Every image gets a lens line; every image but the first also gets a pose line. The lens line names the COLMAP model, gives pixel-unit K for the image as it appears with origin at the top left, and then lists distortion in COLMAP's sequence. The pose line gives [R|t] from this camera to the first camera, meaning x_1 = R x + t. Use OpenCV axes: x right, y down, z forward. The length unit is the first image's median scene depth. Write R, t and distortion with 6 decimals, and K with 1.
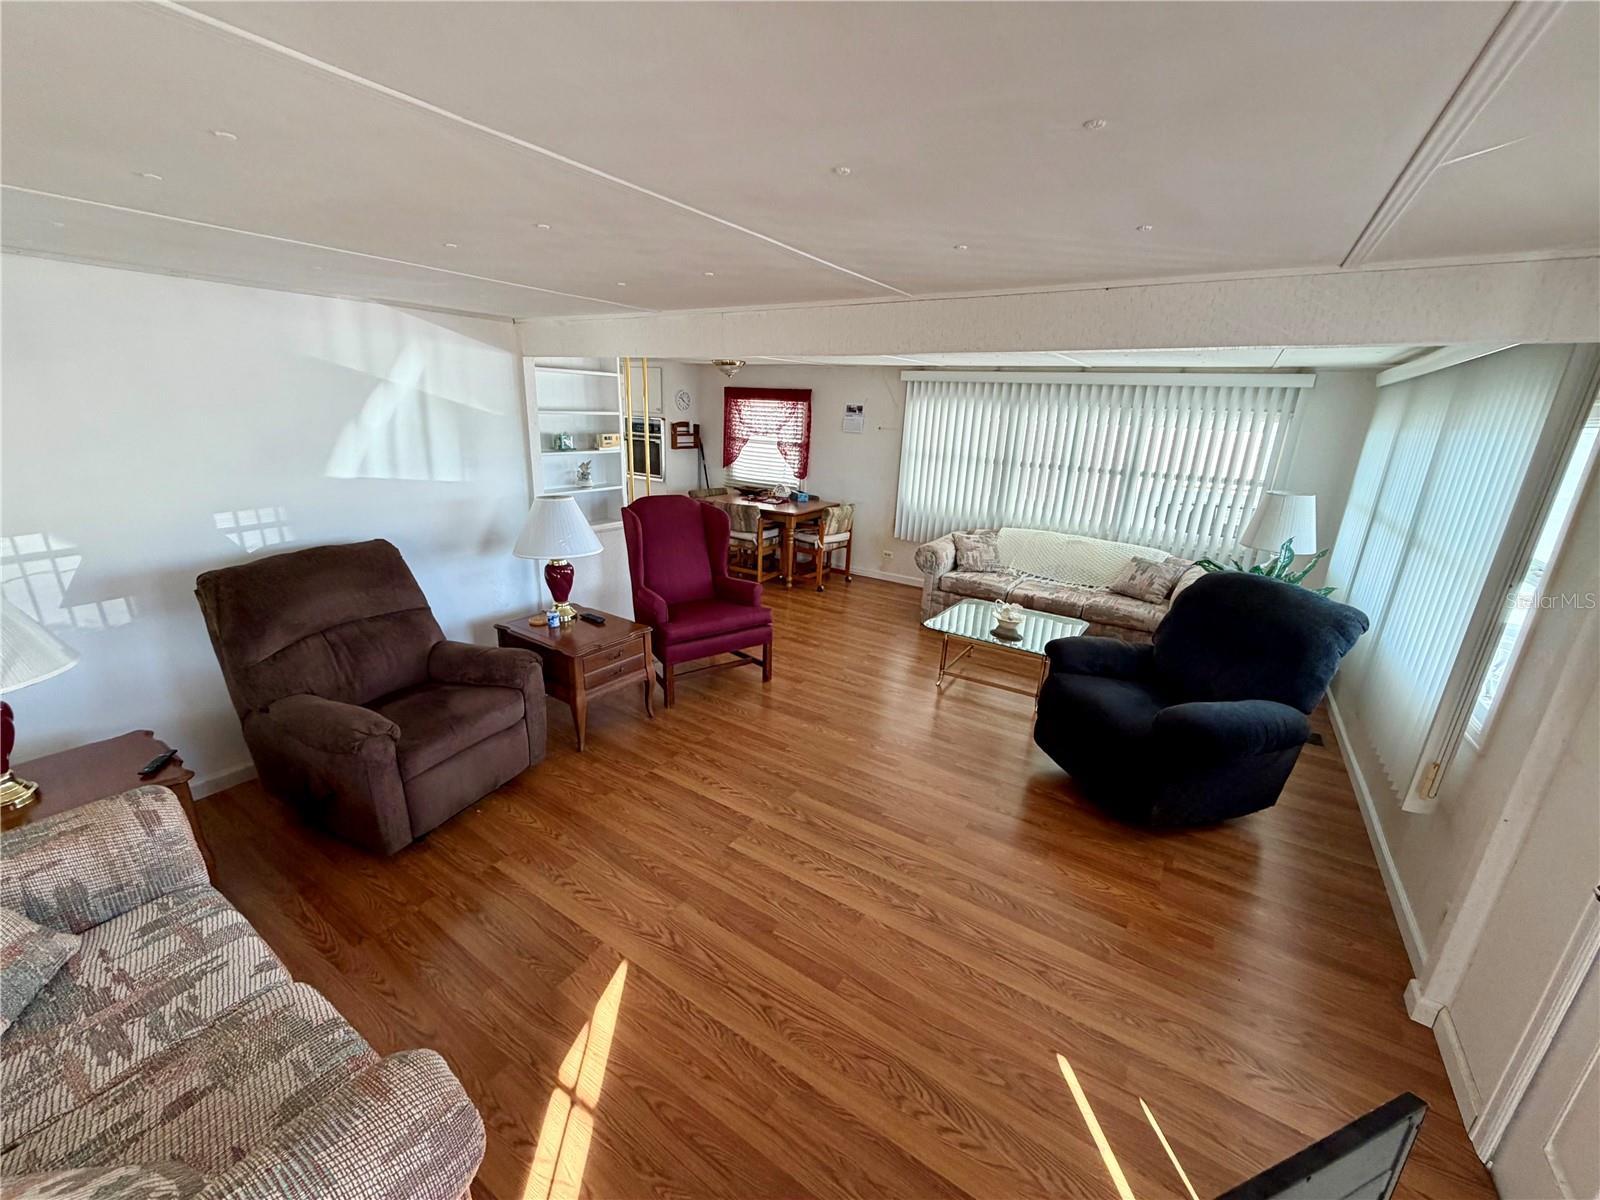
lens RADIAL K [[645.1, 0, 788.0], [0, 645.1, 606.1], [0, 0, 1]] dist [0.001654, 0.000137]
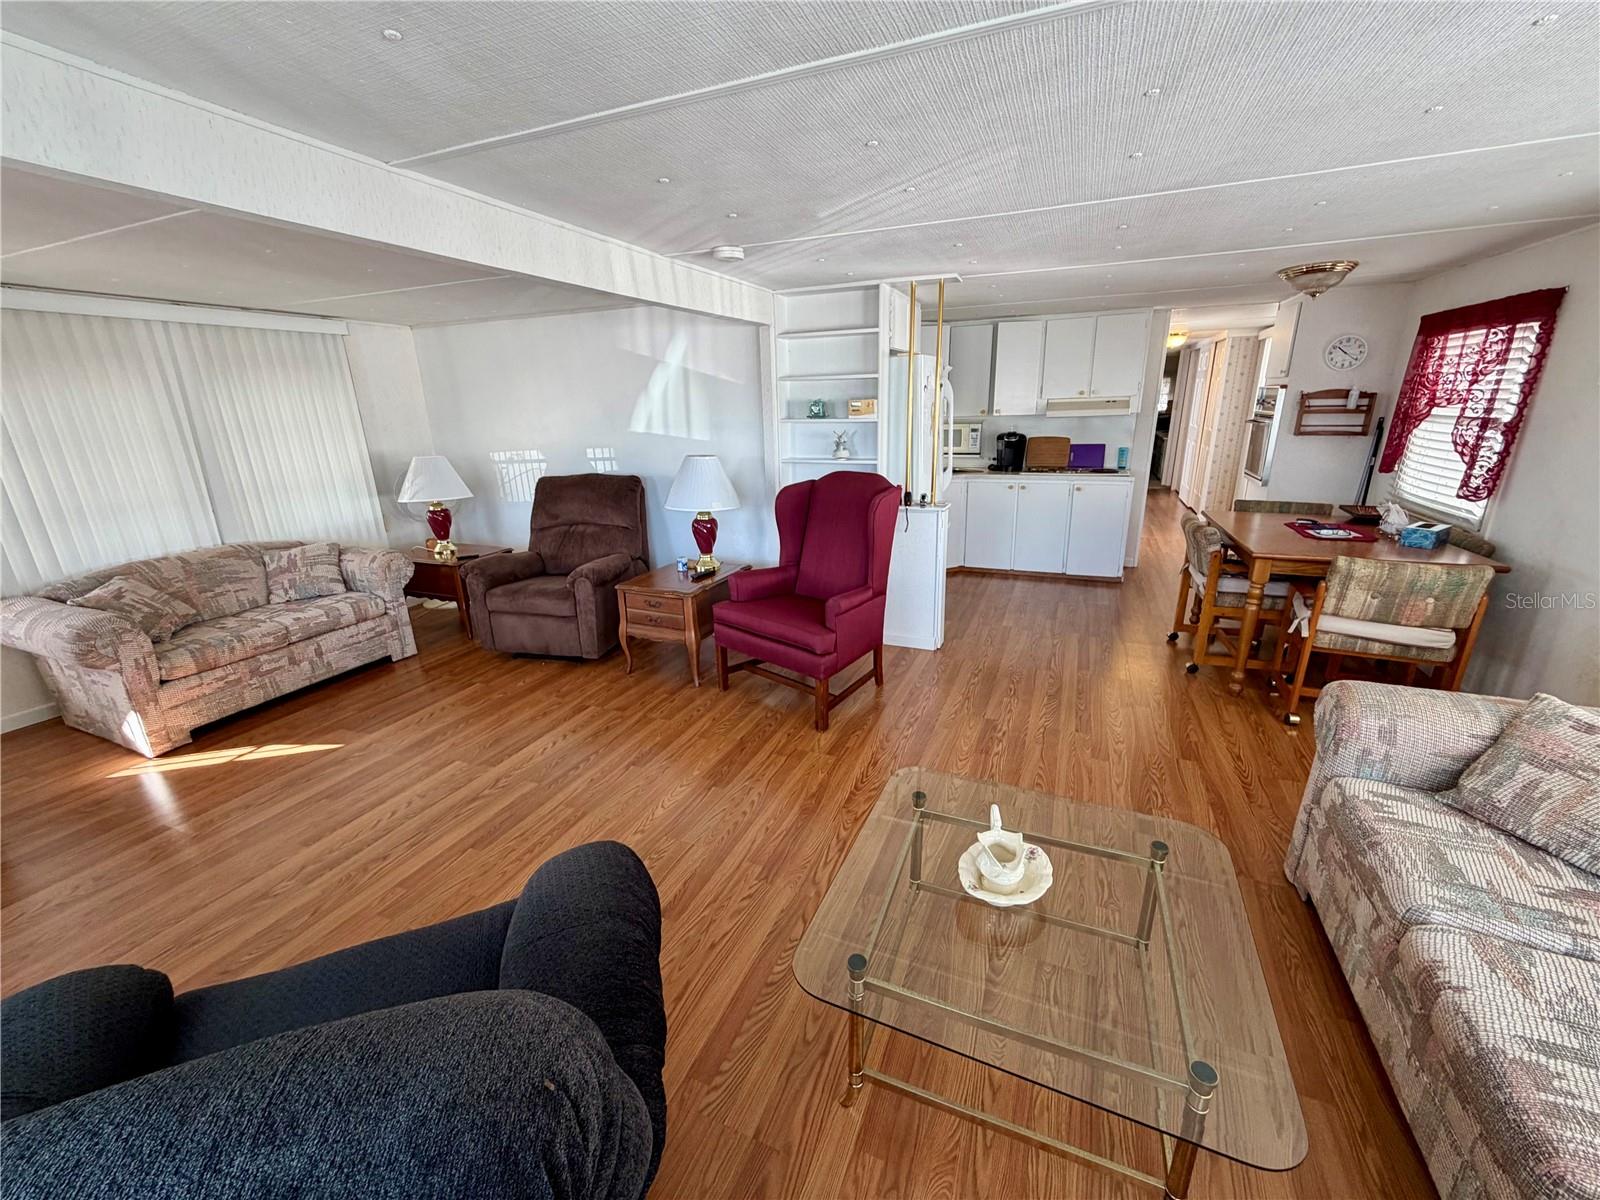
lens RADIAL K [[645.1, 0, 807.2], [0, 645.1, 602.7], [0, 0, 1]] dist [0.001654, 0.000137]
pose [[0.183904, 0.254004, -0.949559, 0.824931], [-0.264527, 0.943185, 0.201067, -0.216817], [0.946681, 0.214207, 0.240646, 1.034786]]
